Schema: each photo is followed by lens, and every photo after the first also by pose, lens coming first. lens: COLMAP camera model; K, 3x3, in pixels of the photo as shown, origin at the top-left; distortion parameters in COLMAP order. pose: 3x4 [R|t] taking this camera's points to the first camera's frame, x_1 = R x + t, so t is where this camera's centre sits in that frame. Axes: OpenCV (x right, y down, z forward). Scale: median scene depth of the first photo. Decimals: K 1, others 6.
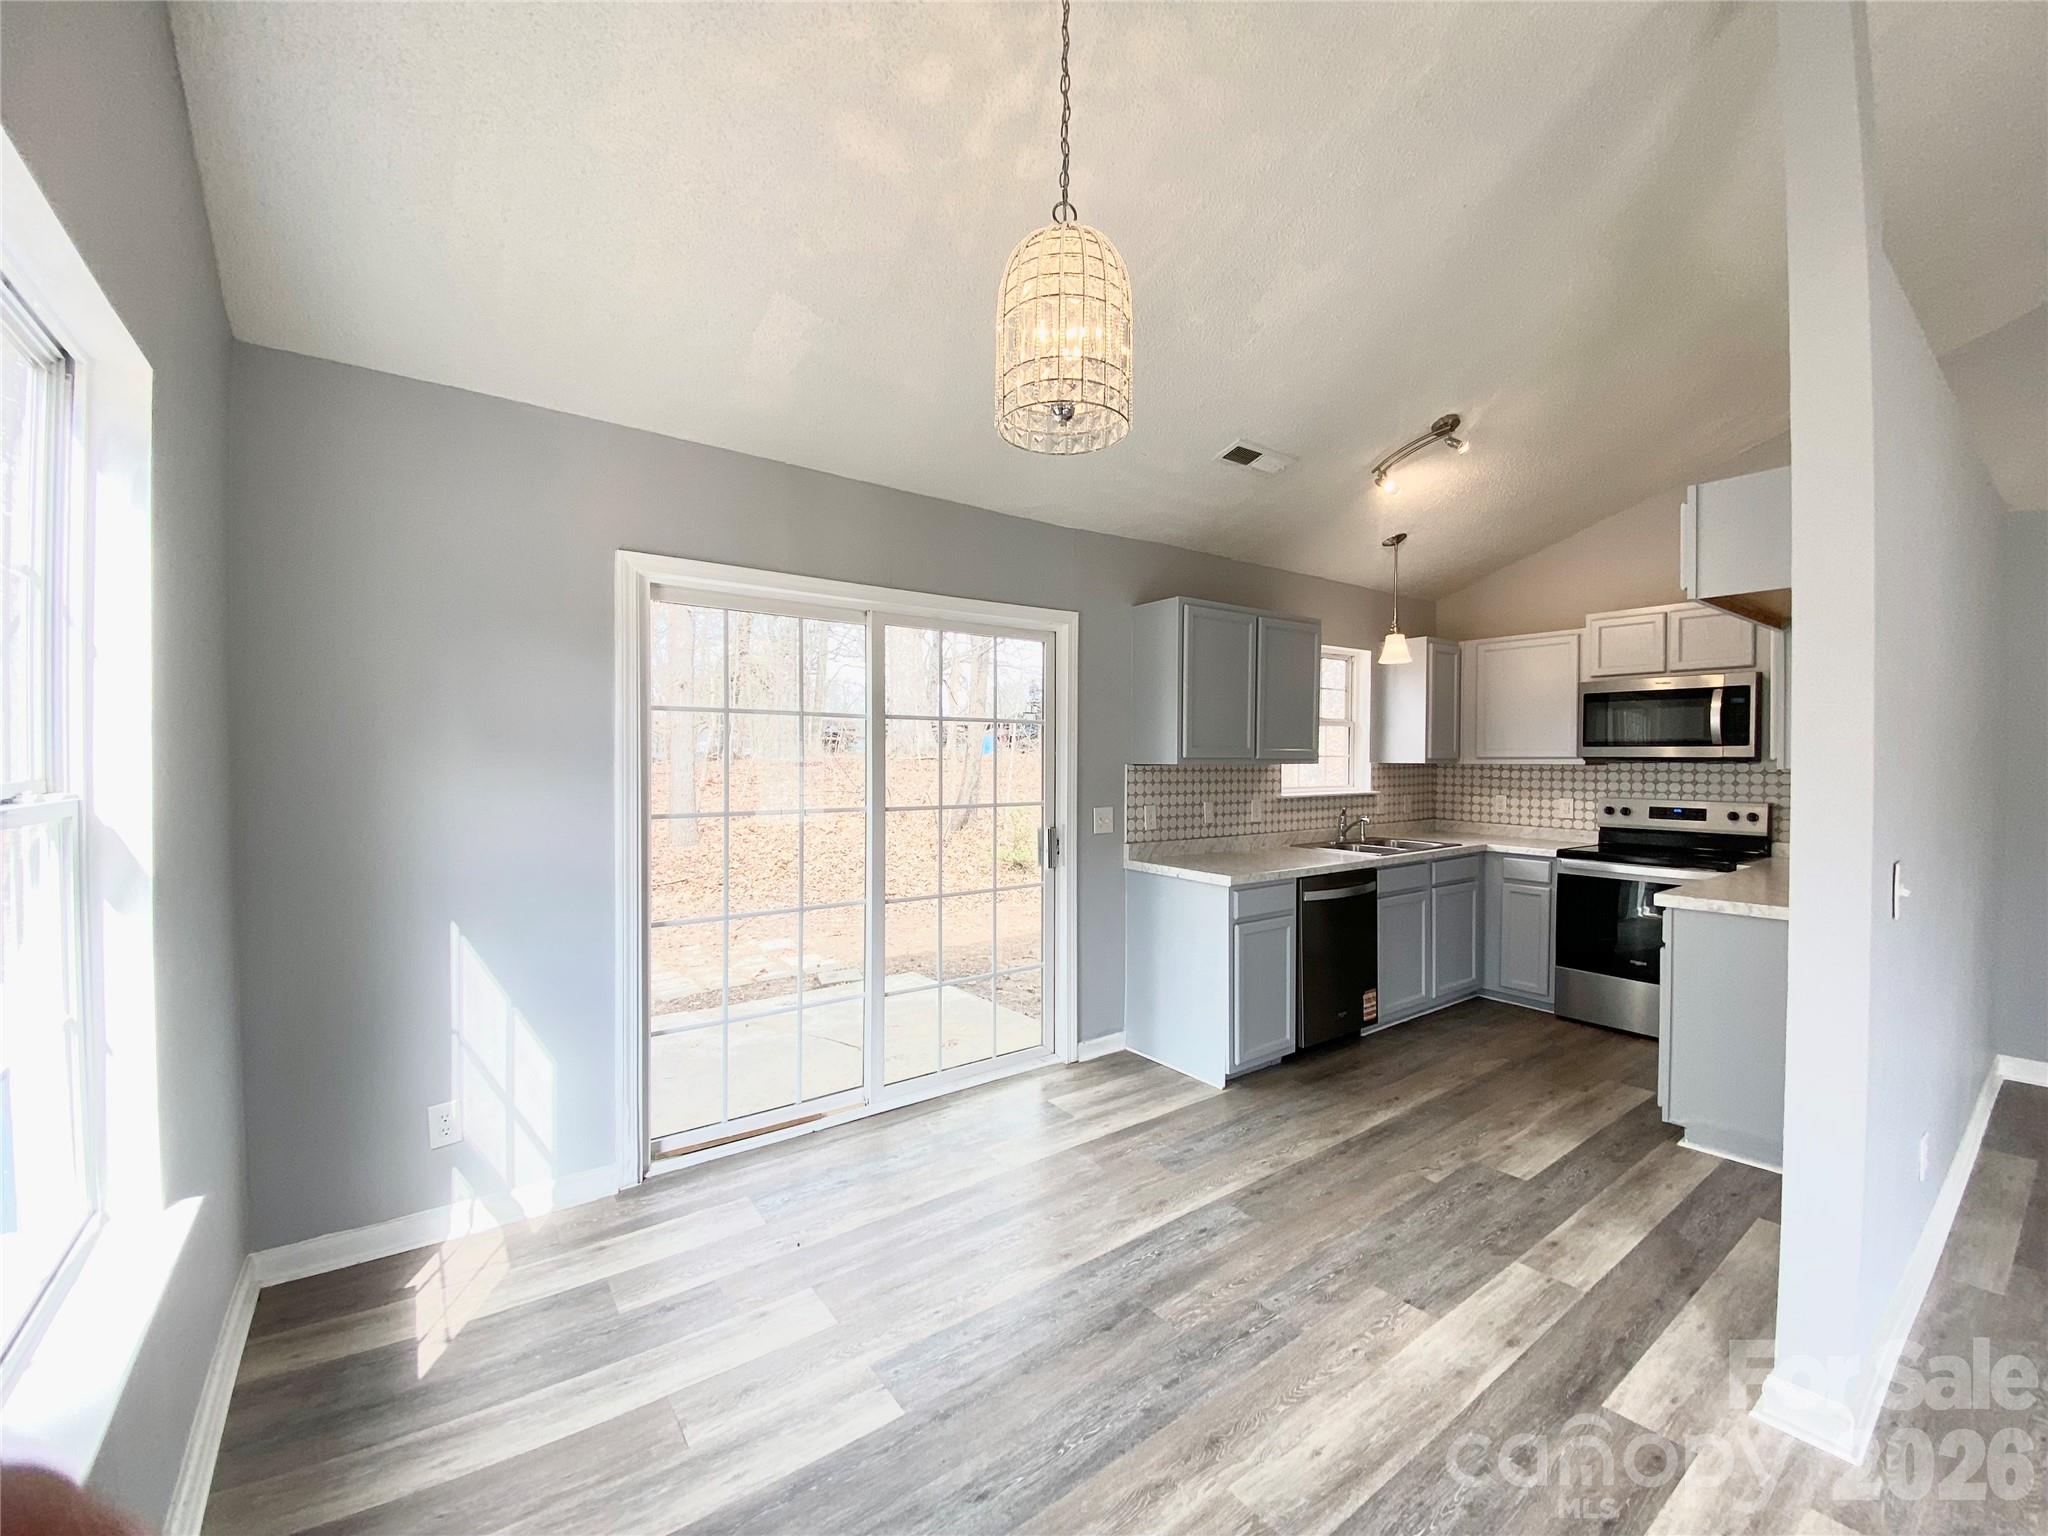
lens RADIAL K [[832.0, 0, 1016.6], [0, 832.0, 769.1], [0, 0, 1]] dist [0.038311, -0.042743]
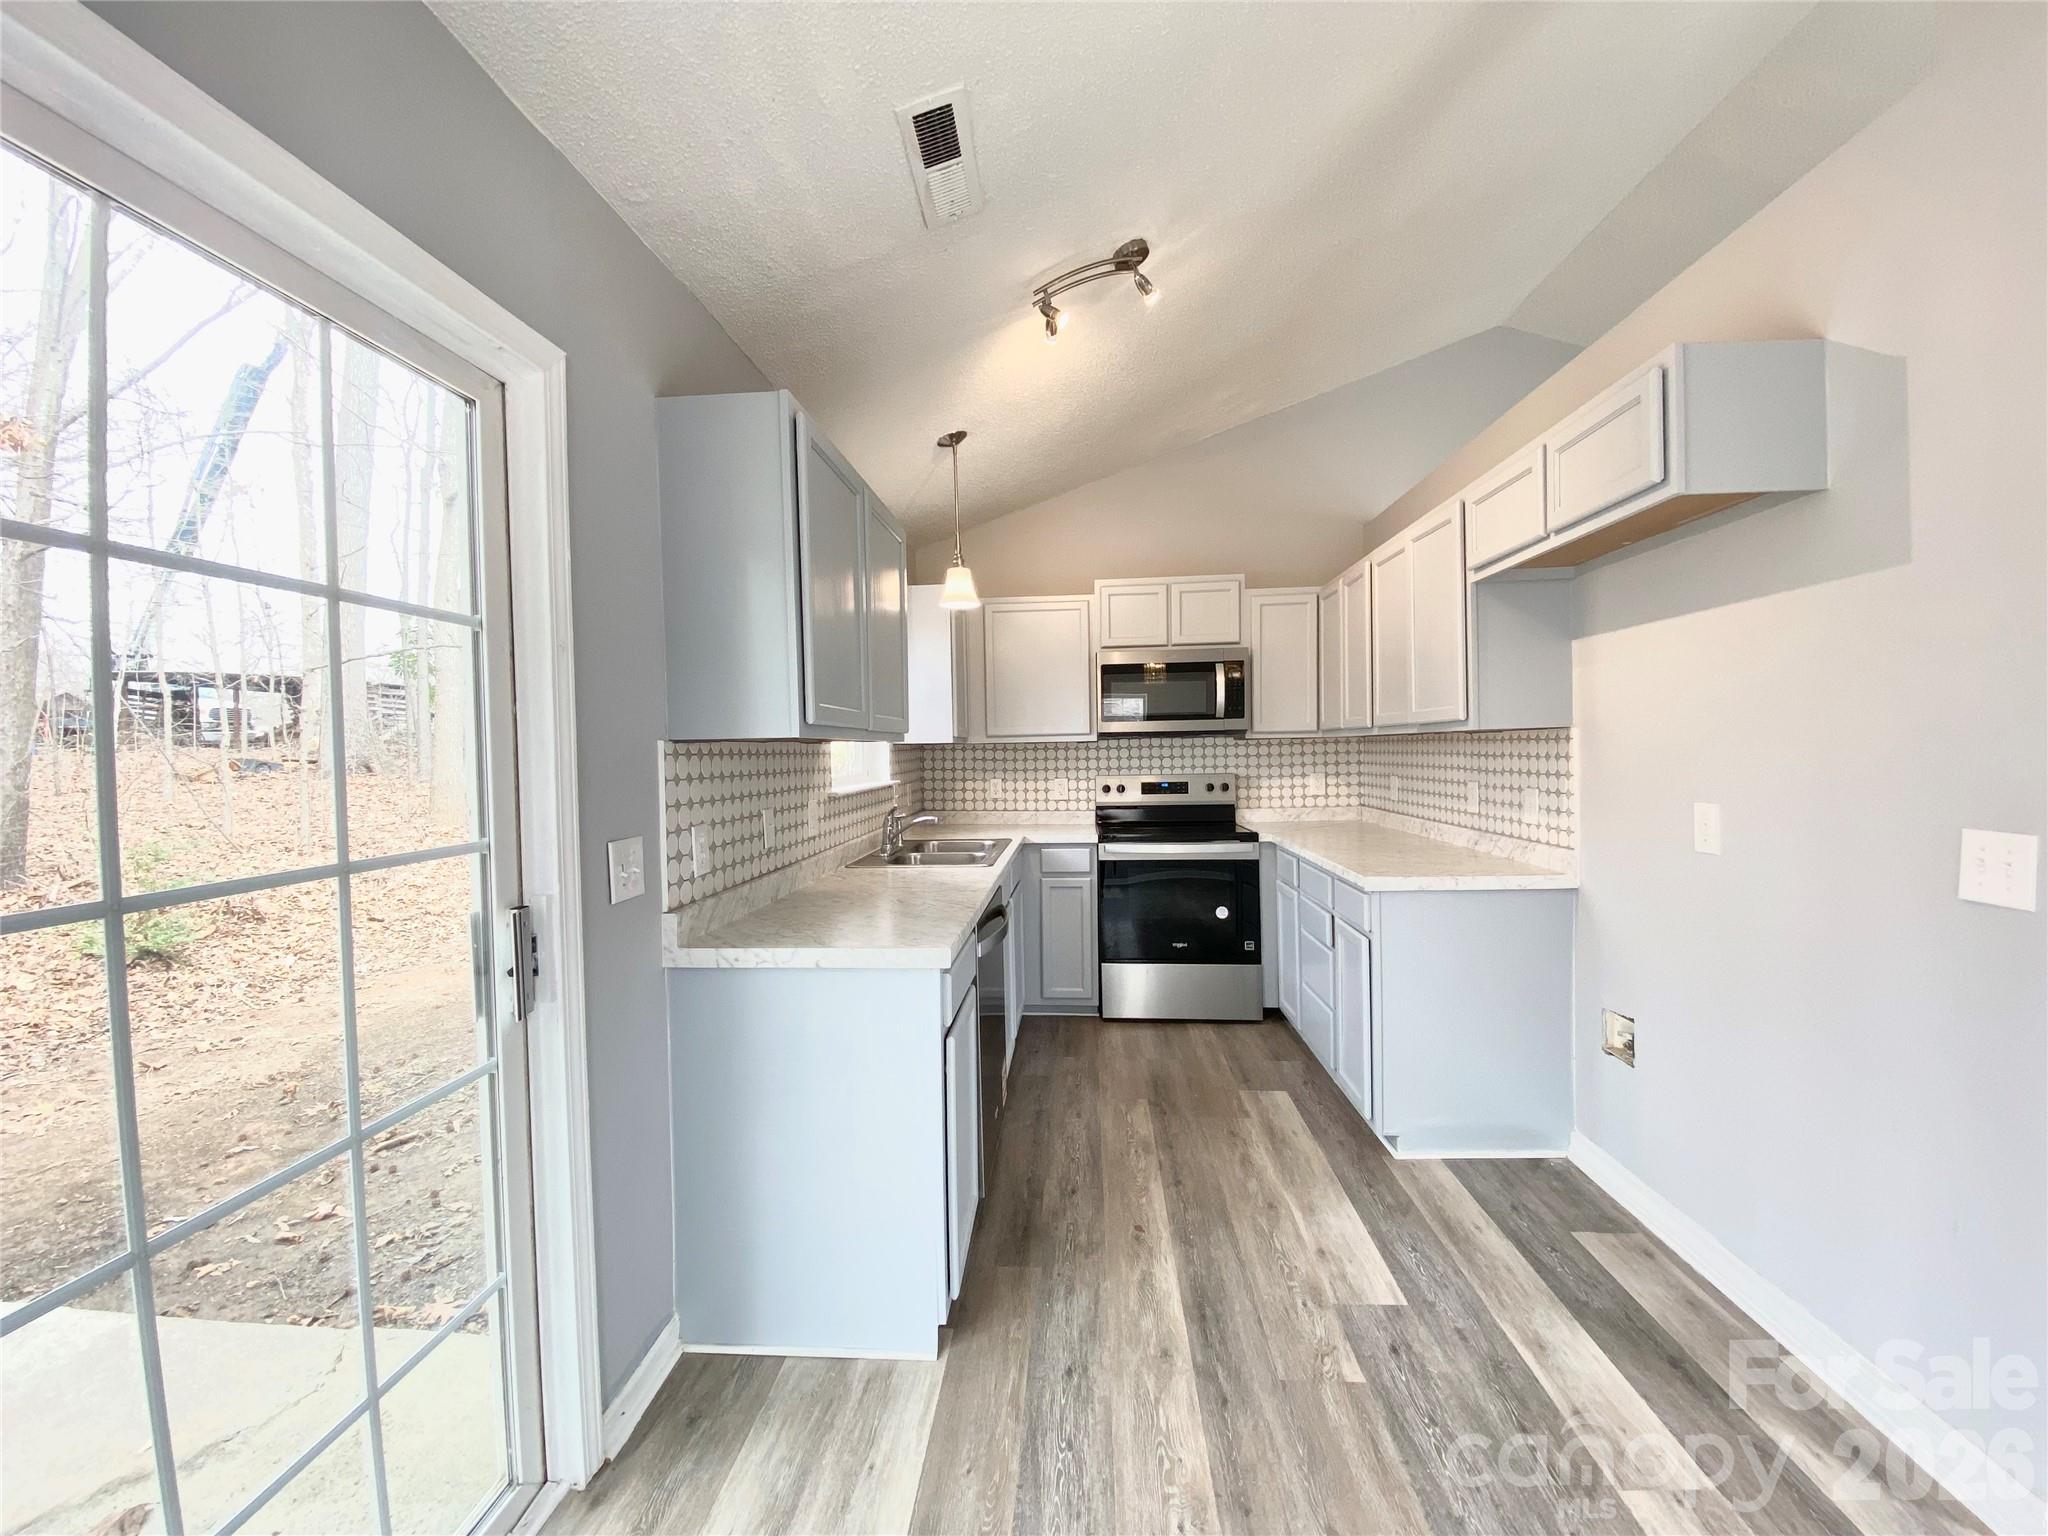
lens RADIAL K [[830.6, 0, 1024.0], [0, 830.6, 768.0], [0, 0, 1]] dist [0.038273, -0.031370]
pose [[0.644150, -0.033481, 0.764166, -0.083507], [0.030896, 0.999365, 0.017742, 0.006137], [-0.764275, 0.012181, 0.644776, 0.485380]]
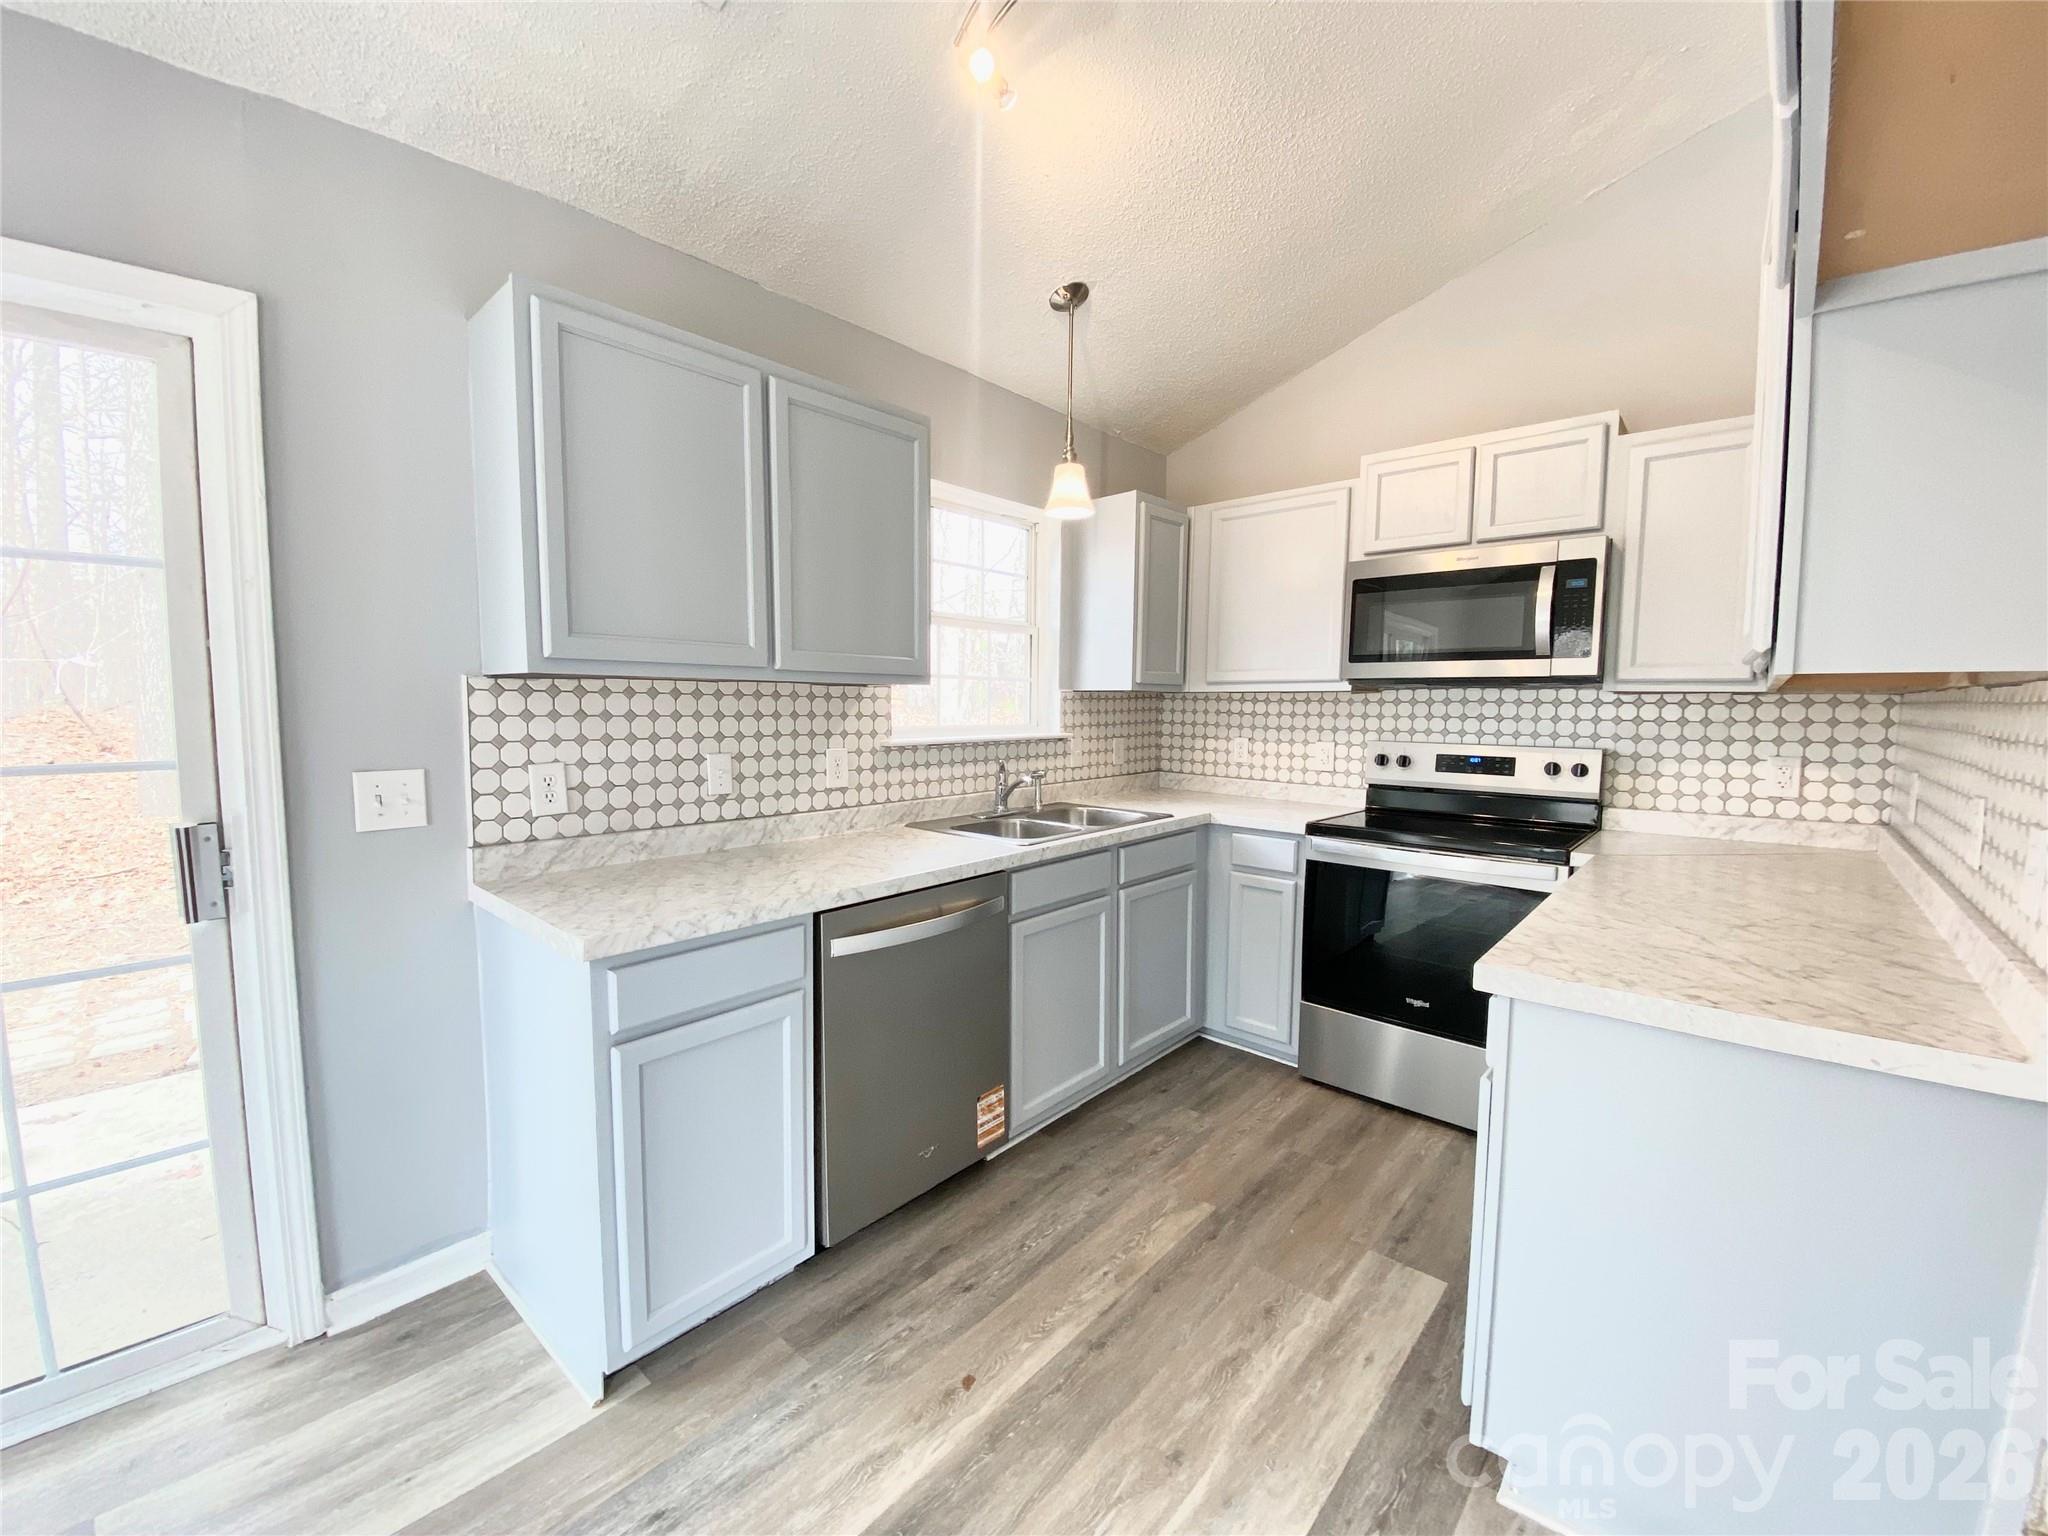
lens RADIAL K [[832.0, 0, 1016.6], [0, 832.0, 769.1], [0, 0, 1]] dist [0.038311, -0.042743]
pose [[0.978223, -0.012696, 0.207166, 0.296095], [-0.001771, 0.997580, 0.069501, 0.011016], [-0.207547, -0.068355, 0.975834, 0.426951]]
